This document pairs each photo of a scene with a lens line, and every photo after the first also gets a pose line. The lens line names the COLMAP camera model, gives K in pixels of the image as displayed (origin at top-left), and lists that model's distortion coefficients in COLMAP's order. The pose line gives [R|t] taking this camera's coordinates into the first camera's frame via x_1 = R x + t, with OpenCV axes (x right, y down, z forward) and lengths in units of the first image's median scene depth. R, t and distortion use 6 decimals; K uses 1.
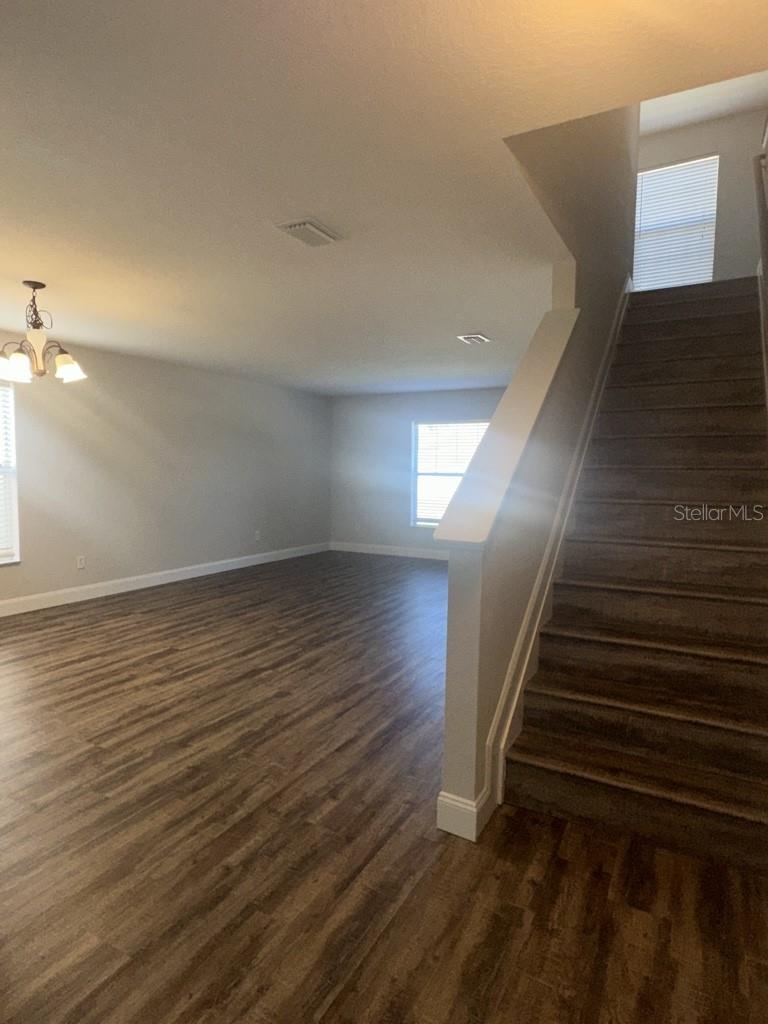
lens RADIAL K [[587.1, 0, 382.8], [0, 587.1, 507.6], [0, 0, 1]] dist [-0.003542, 0.000232]
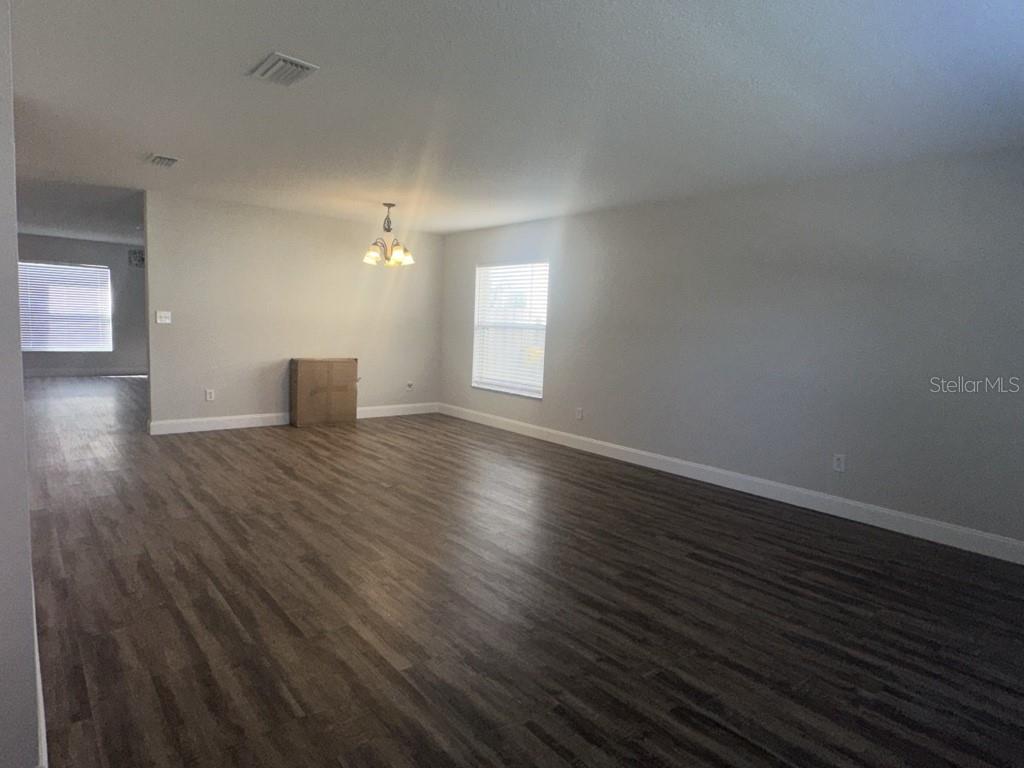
lens RADIAL K [[587.1, 0, 515.3], [0, 587.1, 379.0], [0, 0, 1]] dist [-0.003542, 0.000232]
pose [[-0.349107, 0.065307, -0.934804, 0.743343], [-0.108026, 0.988113, 0.109374, -0.105221], [0.930835, 0.139167, -0.337903, 1.727331]]
